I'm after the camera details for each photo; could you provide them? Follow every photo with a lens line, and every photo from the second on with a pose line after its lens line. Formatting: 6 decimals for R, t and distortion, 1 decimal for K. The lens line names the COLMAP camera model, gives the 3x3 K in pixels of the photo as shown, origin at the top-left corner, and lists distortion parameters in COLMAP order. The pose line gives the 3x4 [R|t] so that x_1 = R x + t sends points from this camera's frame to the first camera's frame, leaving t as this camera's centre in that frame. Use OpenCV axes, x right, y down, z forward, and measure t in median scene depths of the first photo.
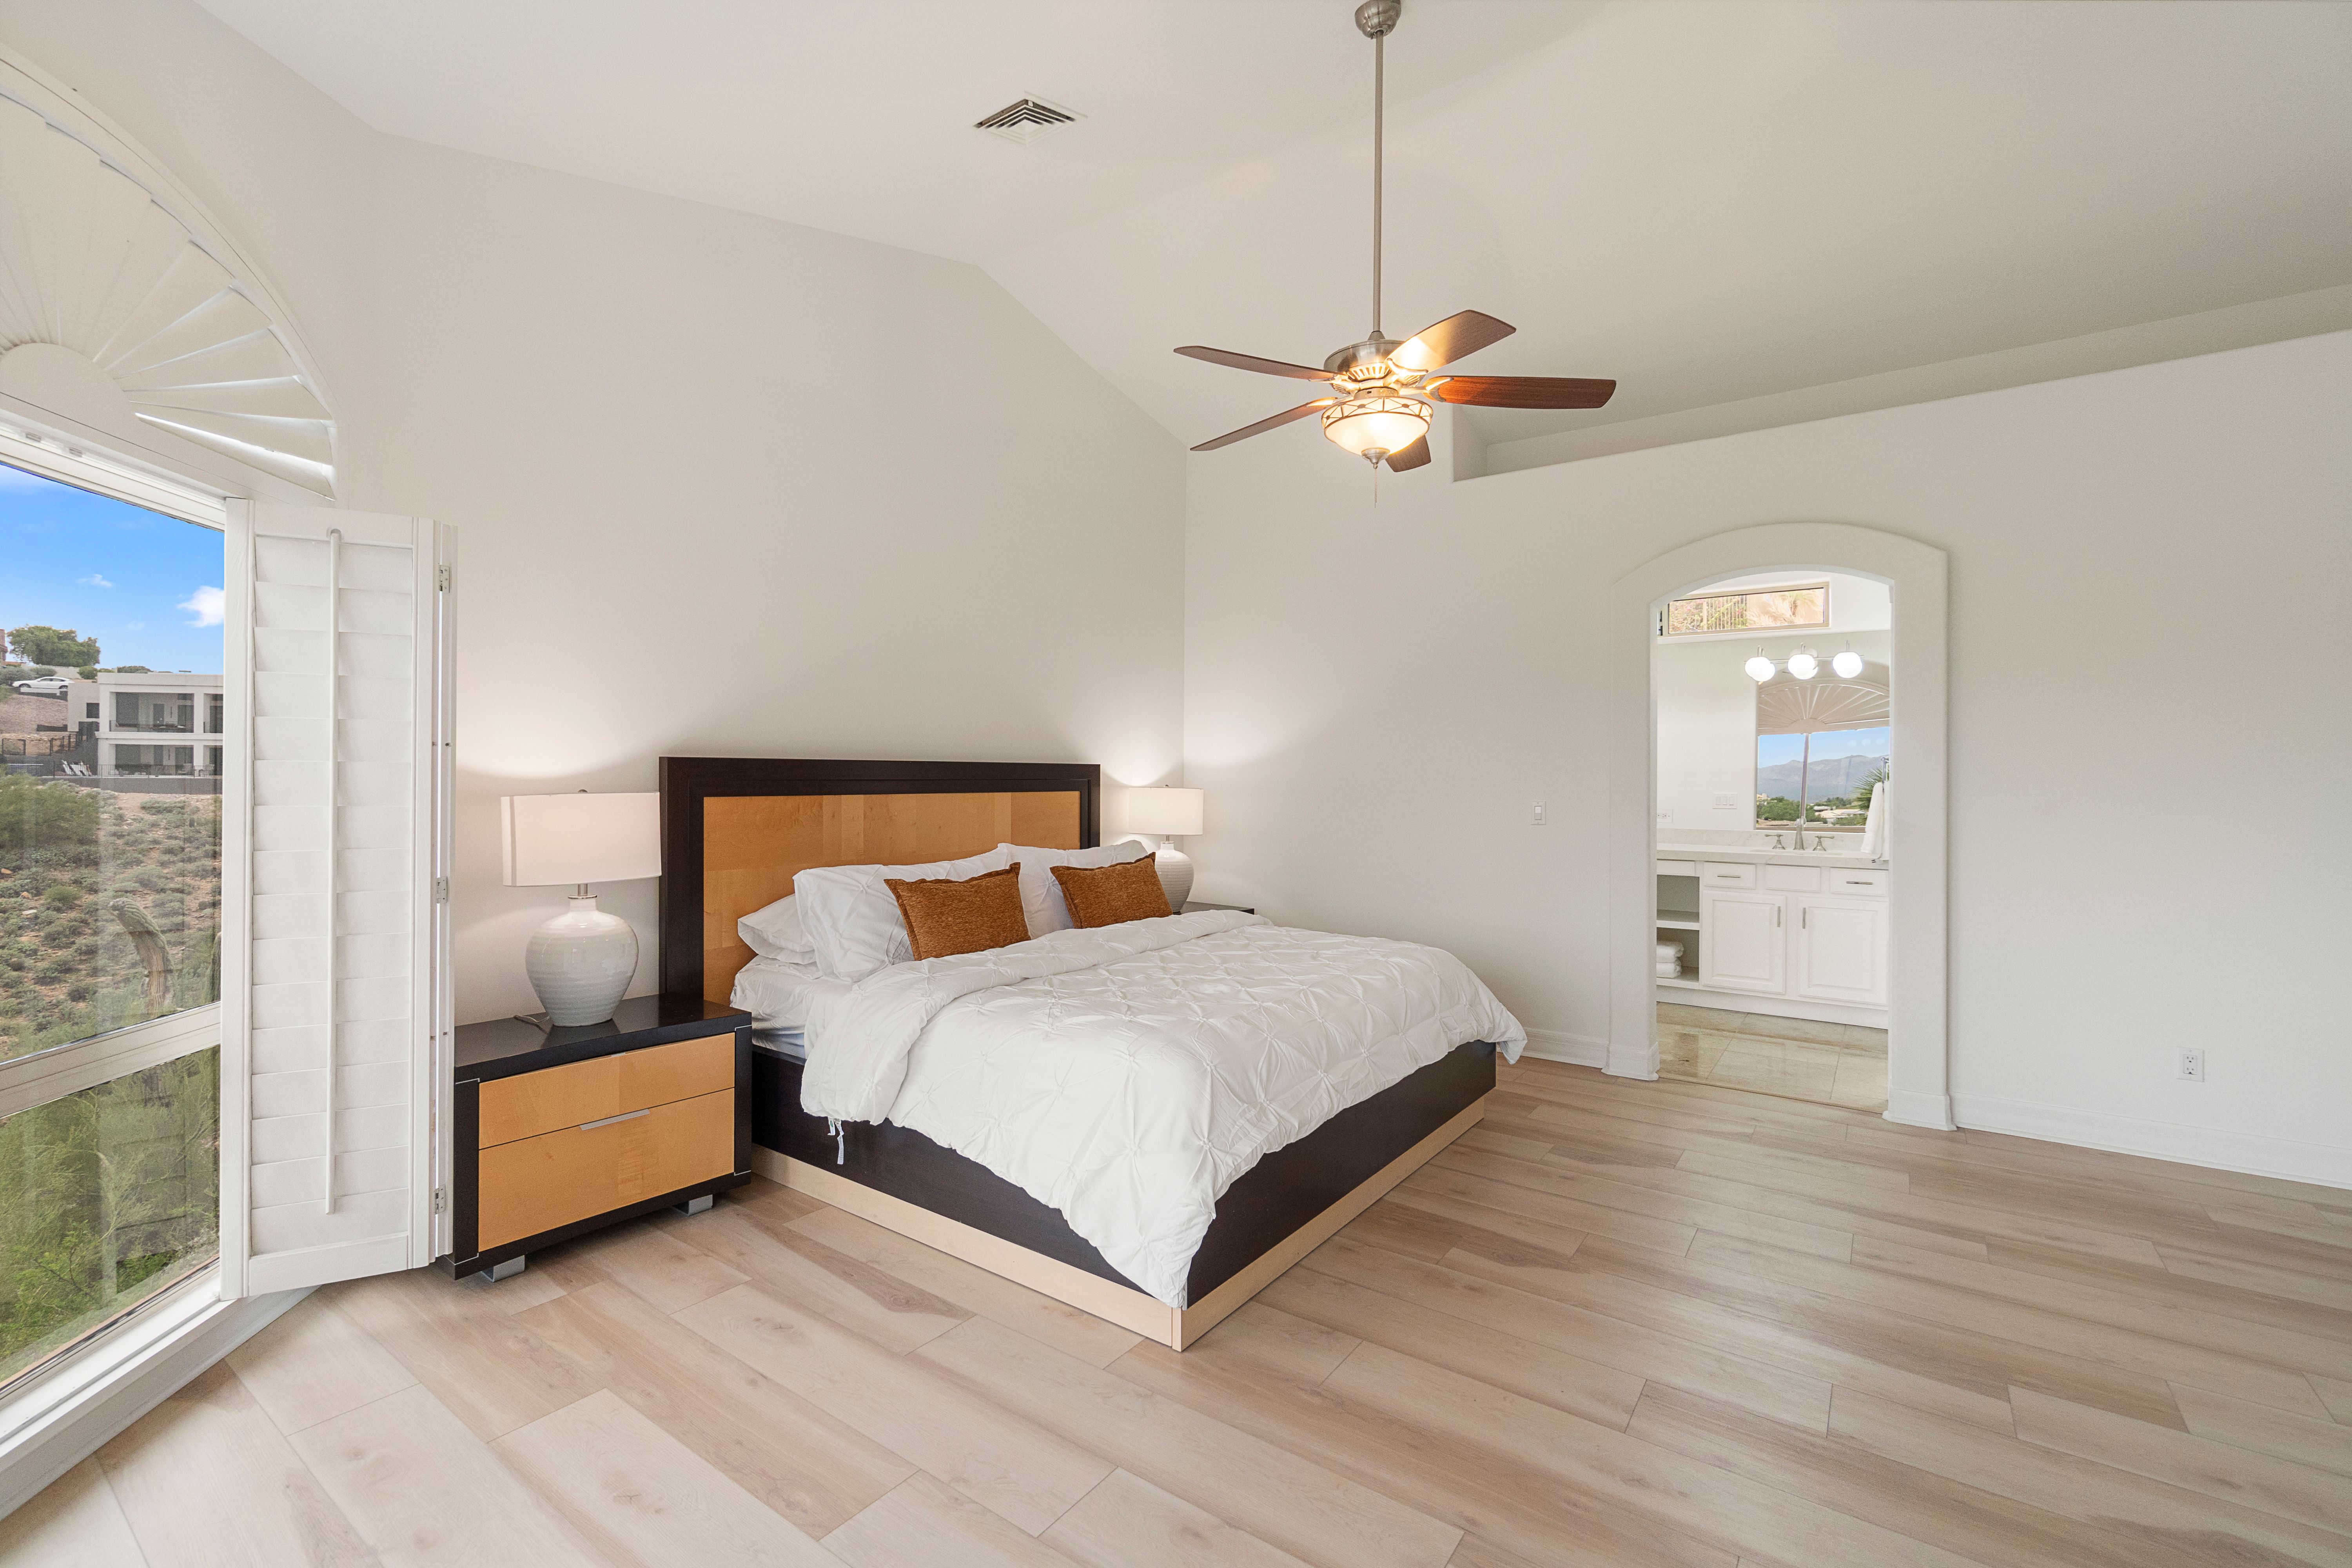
lens RADIAL K [[1009.4, 0, 1170.9], [0, 1009.4, 778.7], [0, 0, 1]] dist [-0.011022, 0.001769]
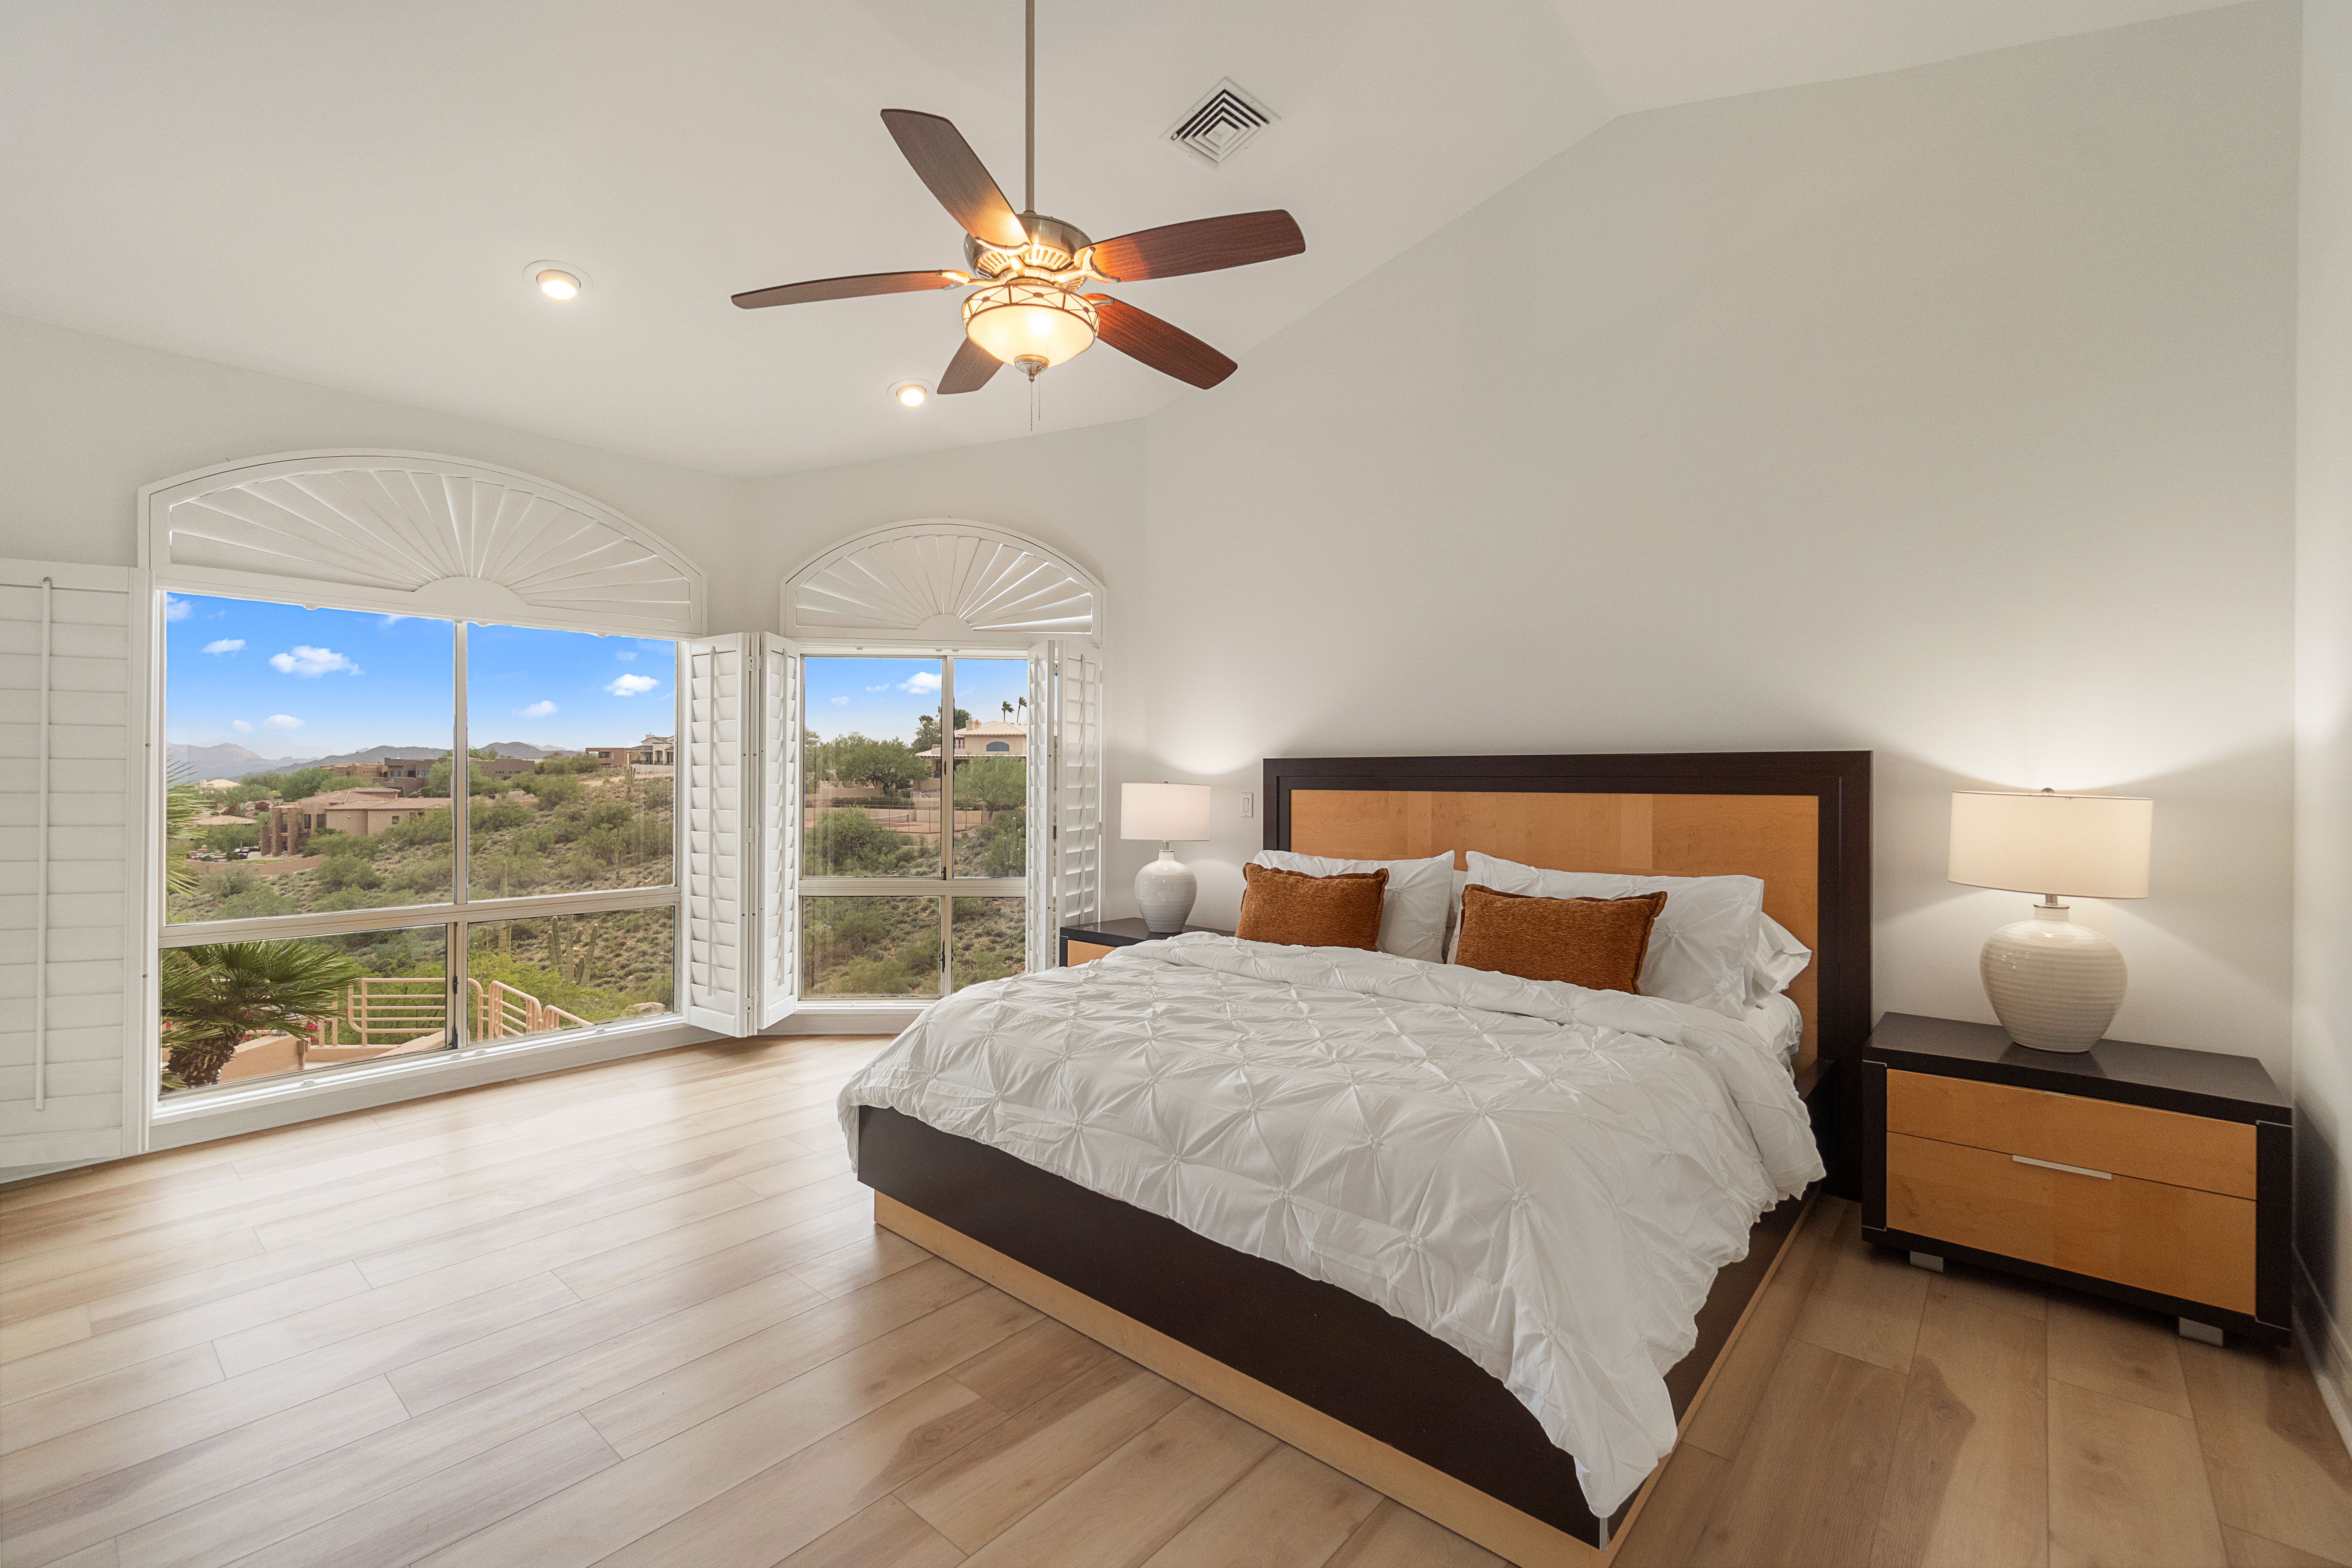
lens RADIAL K [[1009.4, 0, 1172.6], [0, 1009.4, 765.8], [0, 0, 1]] dist [-0.011022, 0.001769]
pose [[-0.077724, -0.012702, -0.996894, 0.637639], [-0.005668, 0.999908, -0.012298, 0.003599], [0.996959, 0.004694, -0.077789, 0.749087]]
